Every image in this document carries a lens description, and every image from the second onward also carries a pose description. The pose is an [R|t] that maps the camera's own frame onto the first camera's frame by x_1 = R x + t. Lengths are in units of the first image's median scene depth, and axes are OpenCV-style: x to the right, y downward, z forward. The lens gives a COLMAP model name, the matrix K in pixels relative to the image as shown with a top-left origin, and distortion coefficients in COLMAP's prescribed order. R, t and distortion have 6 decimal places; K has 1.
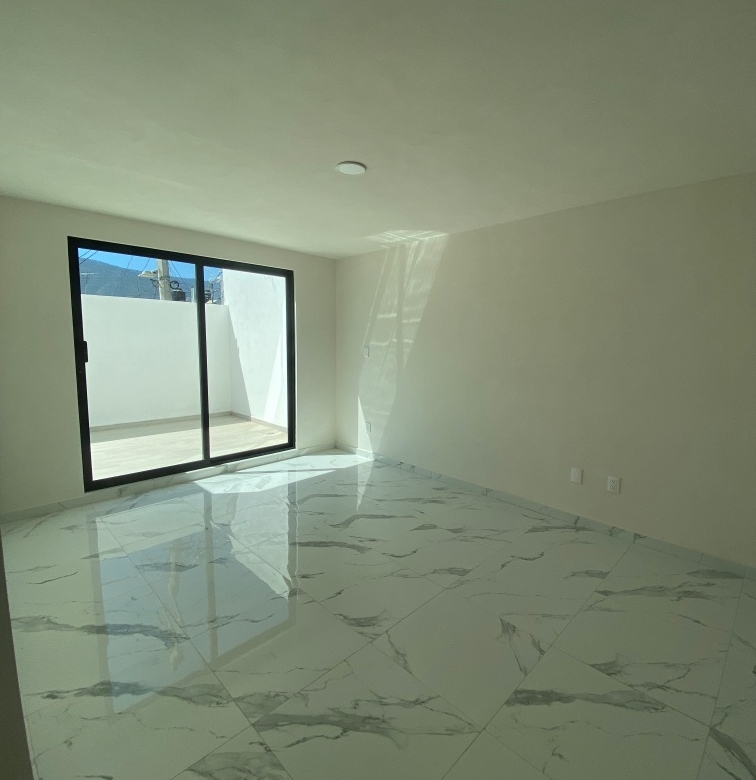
lens RADIAL K [[401.4, 0, 378.0], [0, 401.4, 390.0], [0, 0, 1]] dist [0.001094, -0.013712]
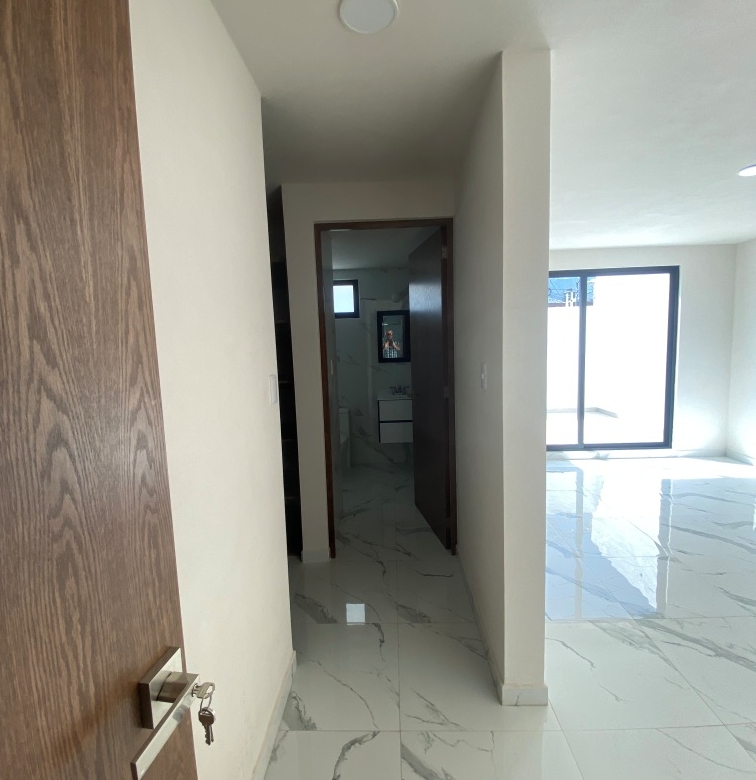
lens RADIAL K [[401.4, 0, 378.0], [0, 401.4, 390.0], [0, 0, 1]] dist [0.001094, -0.013712]
pose [[0.675249, 0.043777, -0.736290, 0.025142], [-0.044302, 0.998842, 0.018758, 0.021106], [0.736259, 0.019953, 0.676406, -0.225722]]
